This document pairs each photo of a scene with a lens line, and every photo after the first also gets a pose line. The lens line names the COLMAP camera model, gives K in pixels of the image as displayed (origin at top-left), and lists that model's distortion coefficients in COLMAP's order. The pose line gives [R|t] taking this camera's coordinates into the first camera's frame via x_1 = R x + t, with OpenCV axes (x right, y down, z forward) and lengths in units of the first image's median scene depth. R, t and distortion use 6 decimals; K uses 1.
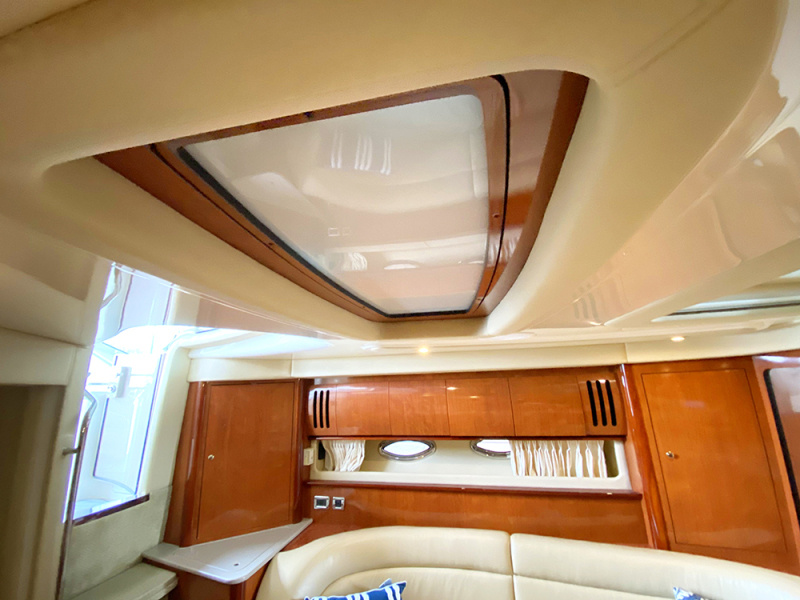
lens RADIAL K [[322.3, 0, 400.0], [0, 322.3, 300.0], [0, 0, 1]] dist [-0.031020, -0.000047]
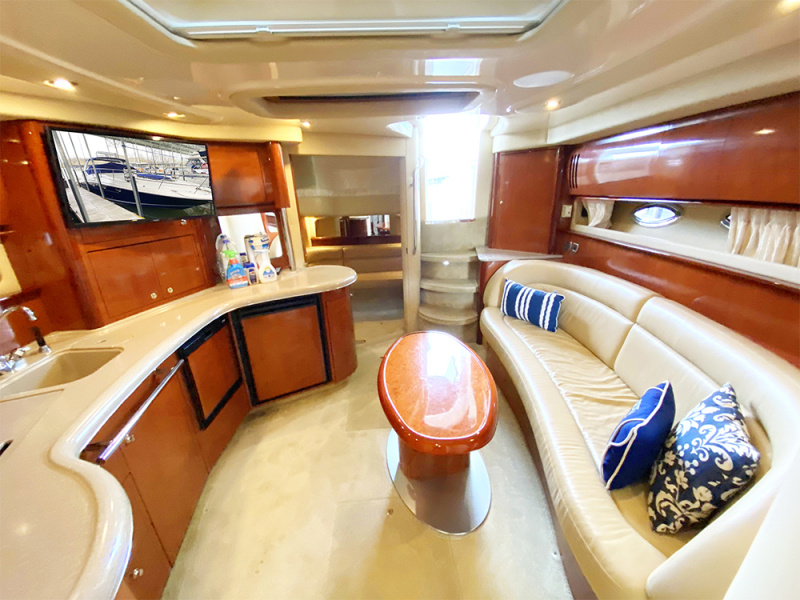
lens RADIAL K [[322.3, 0, 400.0], [0, 322.3, 300.0], [0, 0, 1]] dist [-0.031020, -0.000047]
pose [[0.270934, 0.334728, -0.902525, 0.879389], [0.270492, 0.873341, 0.405105, 0.127856], [0.923812, -0.353883, 0.146077, 0.106749]]
